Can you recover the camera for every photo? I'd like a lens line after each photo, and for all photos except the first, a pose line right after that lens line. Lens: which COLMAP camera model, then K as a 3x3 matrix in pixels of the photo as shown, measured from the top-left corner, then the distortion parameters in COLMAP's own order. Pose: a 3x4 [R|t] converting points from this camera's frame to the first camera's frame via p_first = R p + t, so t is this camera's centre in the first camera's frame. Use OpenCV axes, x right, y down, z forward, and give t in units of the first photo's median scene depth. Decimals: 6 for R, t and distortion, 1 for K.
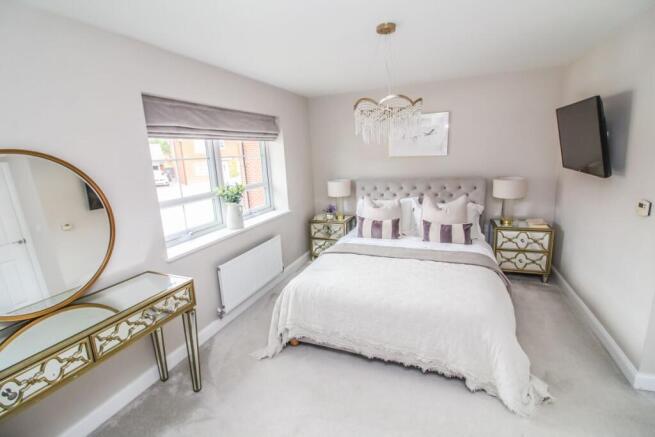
lens RADIAL K [[299.7, 0, 330.0], [0, 299.7, 212.9], [0, 0, 1]] dist [-0.001079, -0.011769]
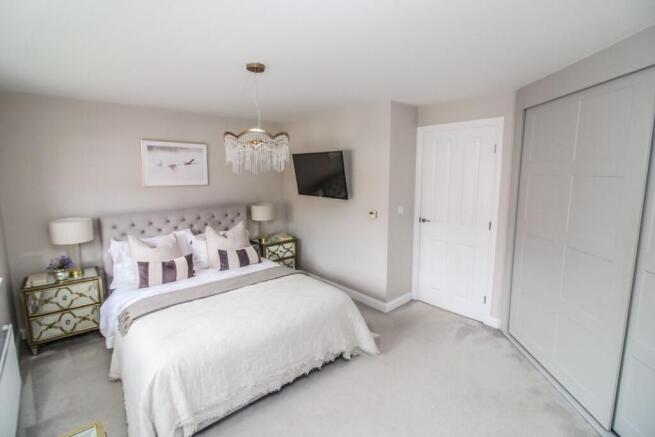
lens RADIAL K [[299.7, 0, 330.0], [0, 299.7, 212.9], [0, 0, 1]] dist [-0.001079, -0.011769]
pose [[0.442664, -0.072935, 0.893716, -0.401682], [0.158452, 0.987364, 0.002095, -0.039954], [-0.882576, 0.140683, 0.448628, 0.213510]]
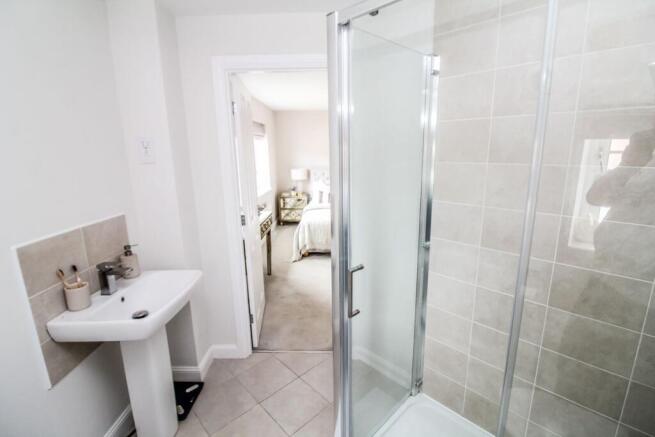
lens RADIAL K [[299.7, 0, 330.0], [0, 299.7, 212.9], [0, 0, 1]] dist [-0.001079, -0.011769]
pose [[0.934554, -0.042753, 0.353243, -0.449314], [0.043093, 0.999047, 0.006907, 0.130388], [-0.353202, 0.008768, 0.935506, -0.538015]]
